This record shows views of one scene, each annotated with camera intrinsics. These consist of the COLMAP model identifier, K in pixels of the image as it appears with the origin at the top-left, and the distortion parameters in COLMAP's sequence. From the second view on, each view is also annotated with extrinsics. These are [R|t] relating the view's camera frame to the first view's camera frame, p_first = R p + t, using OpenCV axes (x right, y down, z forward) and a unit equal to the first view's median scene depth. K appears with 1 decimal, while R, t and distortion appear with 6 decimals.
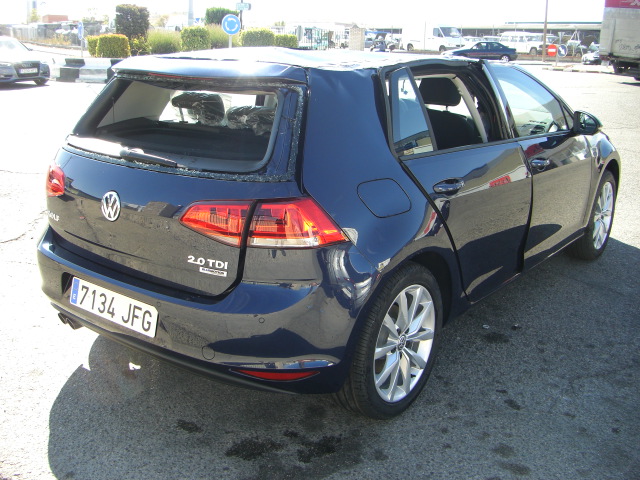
lens RADIAL K [[733.2, 0, 320.0], [0, 733.2, 240.0], [0, 0, 1]] dist [-0.172618, 0.059924]
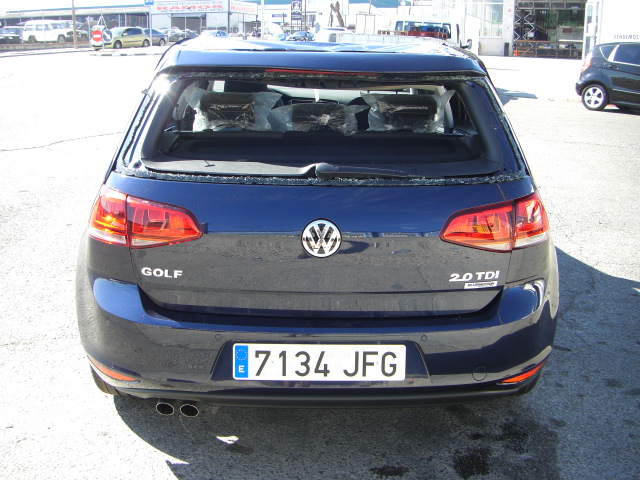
lens RADIAL K [[733.2, 0, 320.0], [0, 733.2, 240.0], [0, 0, 1]] dist [-0.172618, 0.059924]
pose [[0.782014, -0.185867, 0.594901, -0.741087], [0.174386, 0.981626, 0.077458, -0.104195], [-0.598367, 0.043169, 0.800058, 0.346728]]
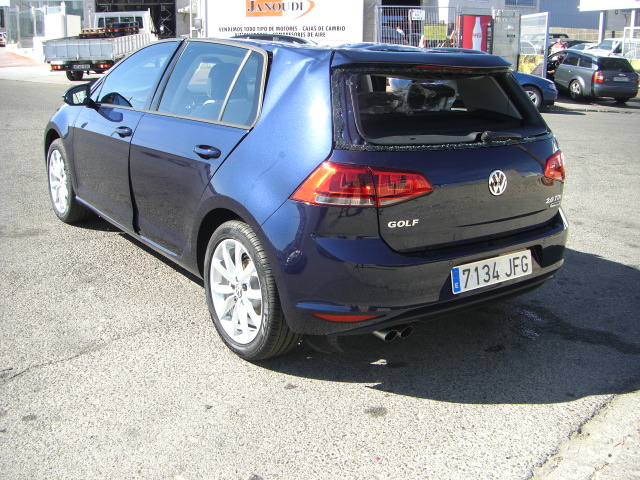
lens RADIAL K [[733.2, 0, 320.0], [0, 733.2, 240.0], [0, 0, 1]] dist [-0.172618, 0.059924]
pose [[0.276798, -0.277042, 0.920125, -1.399863], [0.240604, 0.947018, 0.212759, -0.263652], [-0.930318, 0.162494, 0.328791, 0.867375]]
